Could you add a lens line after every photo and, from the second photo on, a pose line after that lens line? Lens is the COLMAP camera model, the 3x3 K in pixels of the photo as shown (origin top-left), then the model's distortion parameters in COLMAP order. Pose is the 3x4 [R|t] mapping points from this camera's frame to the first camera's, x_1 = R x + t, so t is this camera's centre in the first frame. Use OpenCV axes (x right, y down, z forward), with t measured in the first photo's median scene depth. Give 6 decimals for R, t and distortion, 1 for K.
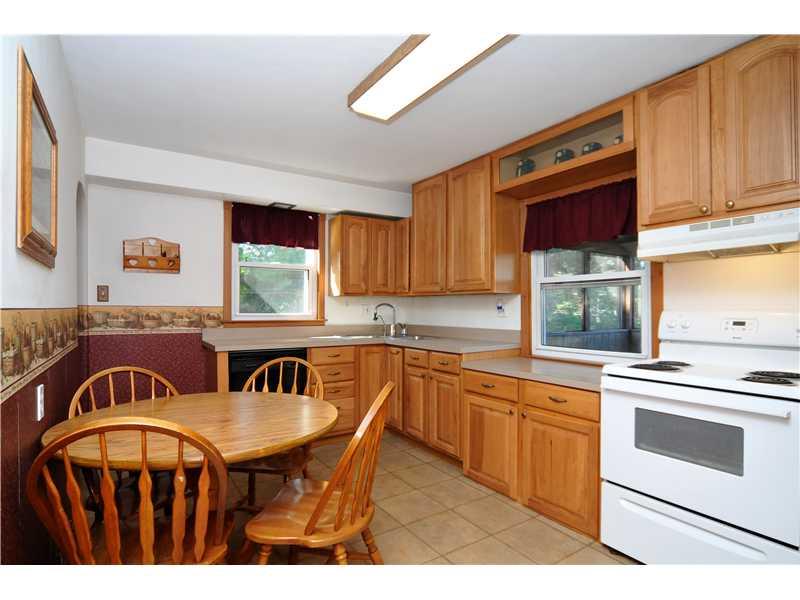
lens RADIAL K [[424.2, 0, 400.0], [0, 424.2, 300.0], [0, 0, 1]] dist [0.004736, 0.000792]
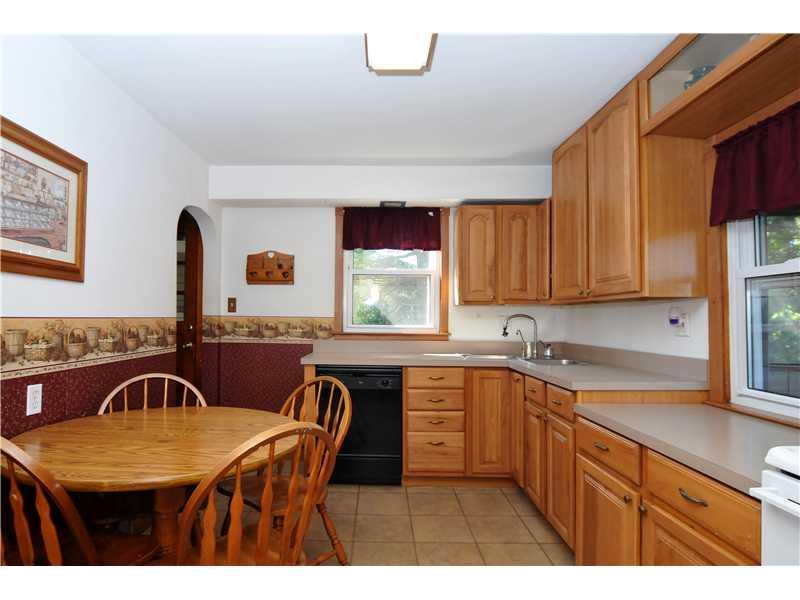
lens RADIAL K [[451.5, 0, 400.0], [0, 451.5, 300.0], [0, 0, 1]] dist [-0.003063, 0.000134]
pose [[0.828863, -0.018258, -0.559153, 0.274067], [0.002724, 0.999587, -0.028601, 0.005909], [0.559445, 0.022184, 0.828571, 0.239085]]
